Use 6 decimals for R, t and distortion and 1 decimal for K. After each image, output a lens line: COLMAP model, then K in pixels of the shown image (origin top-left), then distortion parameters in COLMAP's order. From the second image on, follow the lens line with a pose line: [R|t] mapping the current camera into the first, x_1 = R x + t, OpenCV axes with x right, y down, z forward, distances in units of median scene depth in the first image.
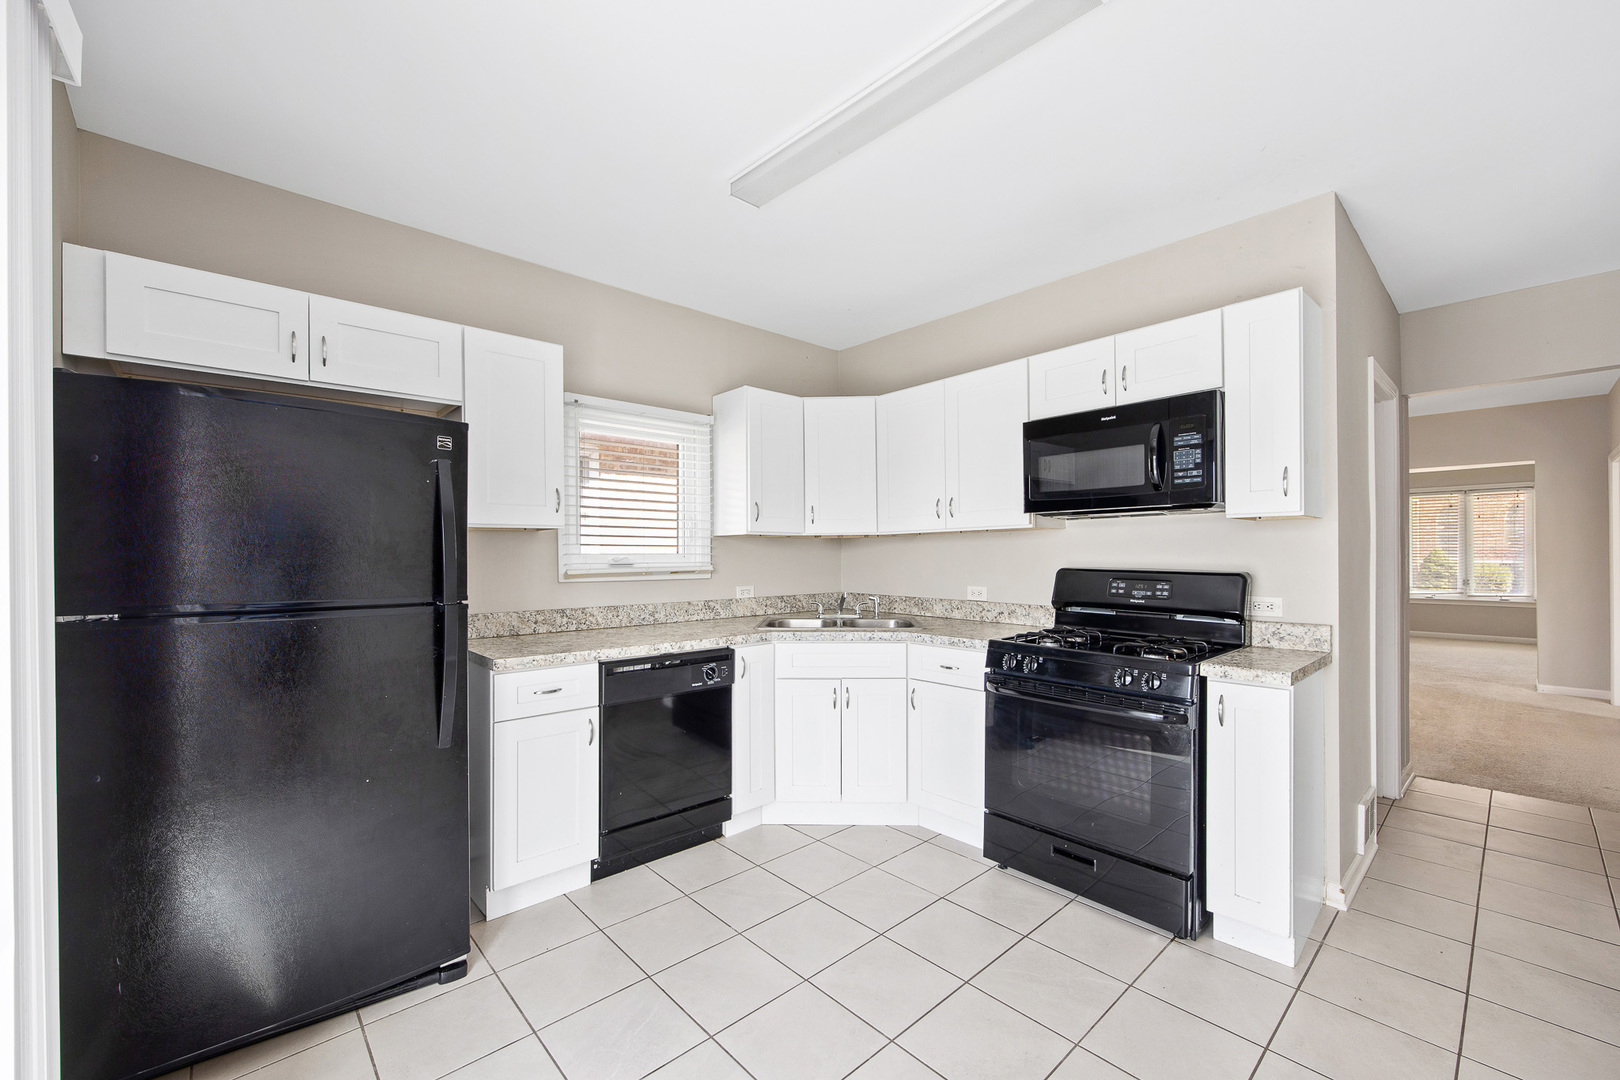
lens RADIAL K [[653.2, 0, 820.3], [0, 653.2, 546.2], [0, 0, 1]] dist [-0.000744, -0.000139]
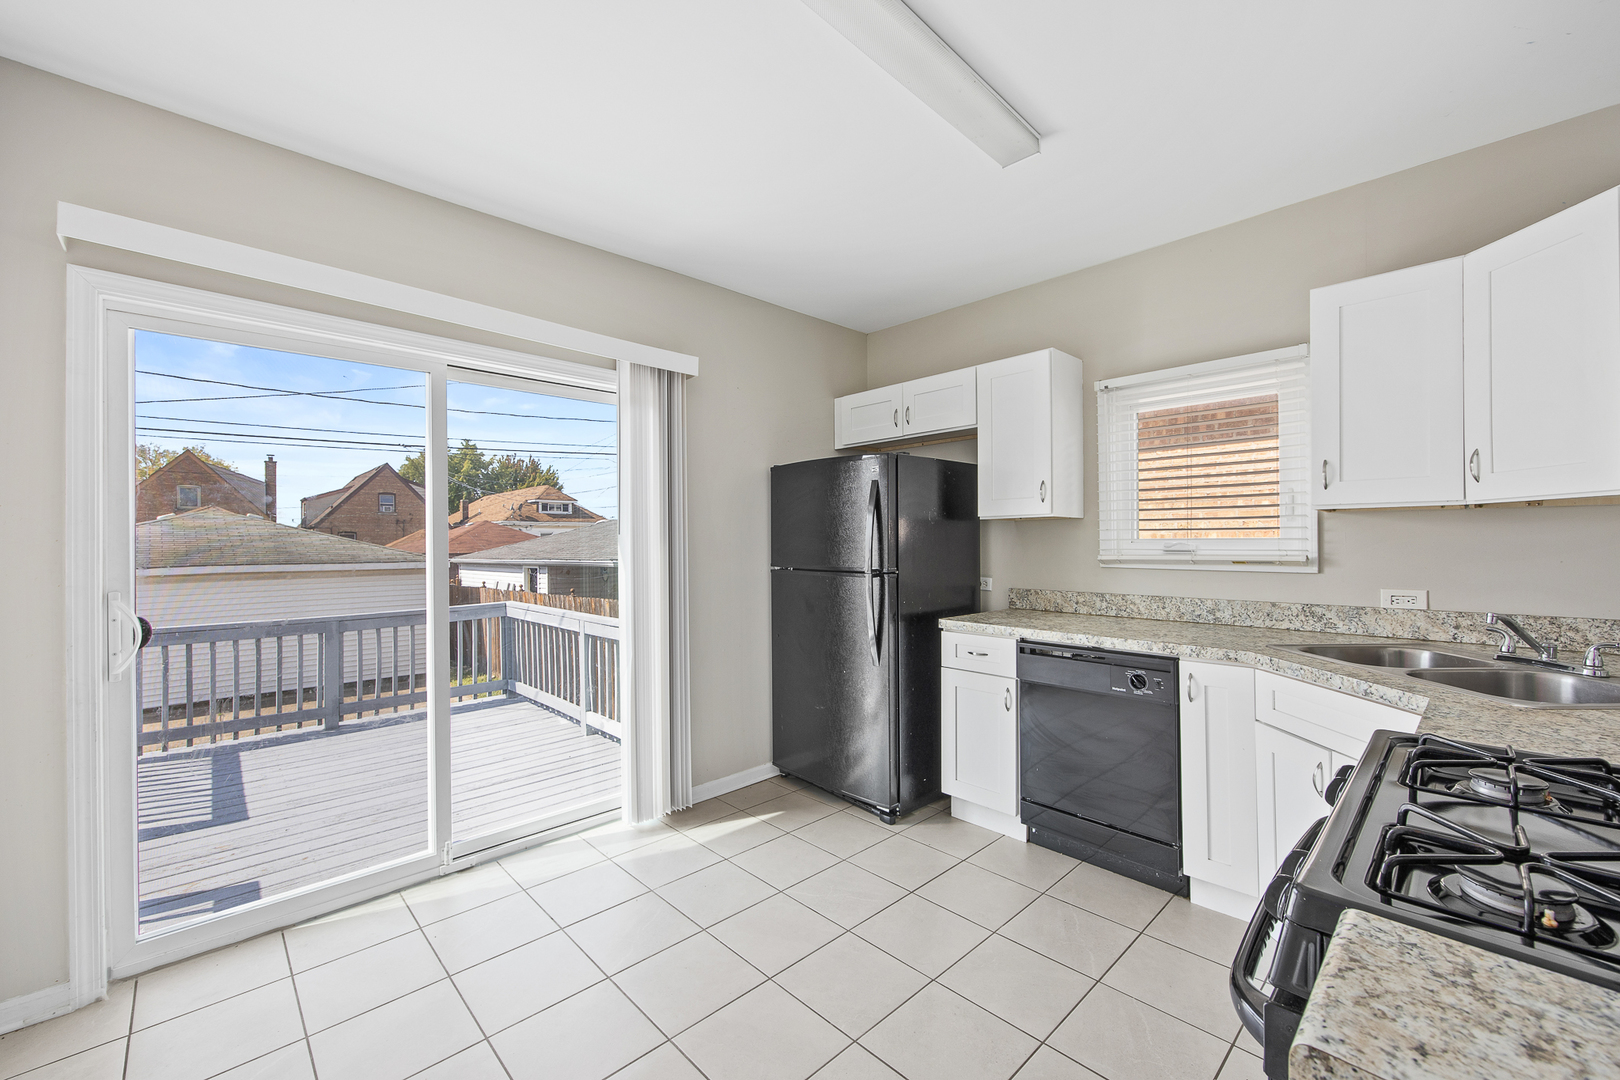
lens RADIAL K [[653.2, 0, 820.3], [0, 653.2, 546.2], [0, 0, 1]] dist [-0.000744, -0.000139]
pose [[0.026336, 0.011207, -0.999590, 0.586307], [0.019710, 0.999737, 0.011728, 0.001164], [0.999459, -0.020010, 0.026108, 0.502125]]
